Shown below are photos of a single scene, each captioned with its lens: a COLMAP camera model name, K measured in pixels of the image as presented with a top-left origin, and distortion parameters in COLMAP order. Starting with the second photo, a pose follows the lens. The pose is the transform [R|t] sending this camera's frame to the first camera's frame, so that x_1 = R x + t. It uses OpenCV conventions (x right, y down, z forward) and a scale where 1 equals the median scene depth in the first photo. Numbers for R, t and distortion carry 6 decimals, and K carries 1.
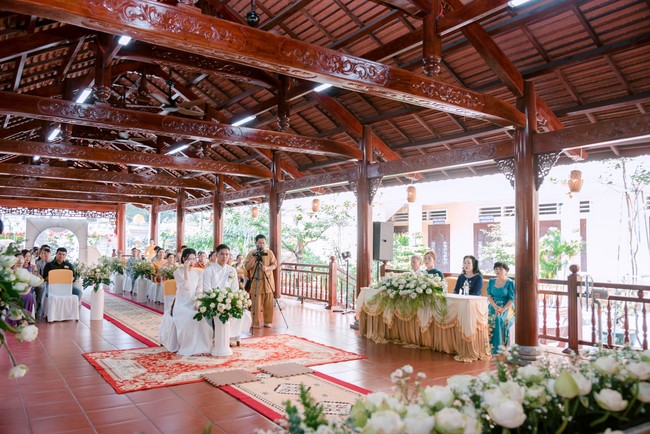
lens RADIAL K [[510.6, 0, 325.0], [0, 510.6, 217.0], [0, 0, 1]] dist [-0.006446, -0.002018]
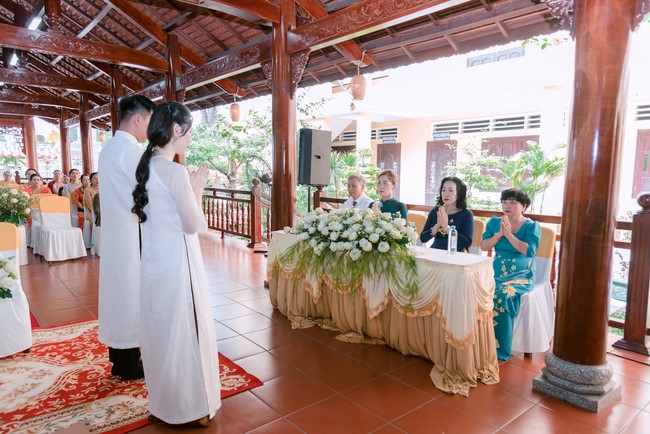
lens RADIAL K [[450.1, 0, 325.0], [0, 450.1, 217.0], [0, 0, 1]] dist [0.013567, -0.000891]
pose [[0.996117, -0.012642, 0.087131, 0.087608], [-0.001733, 0.986632, 0.162955, 0.033723], [-0.088026, -0.162473, 0.982779, 0.470344]]
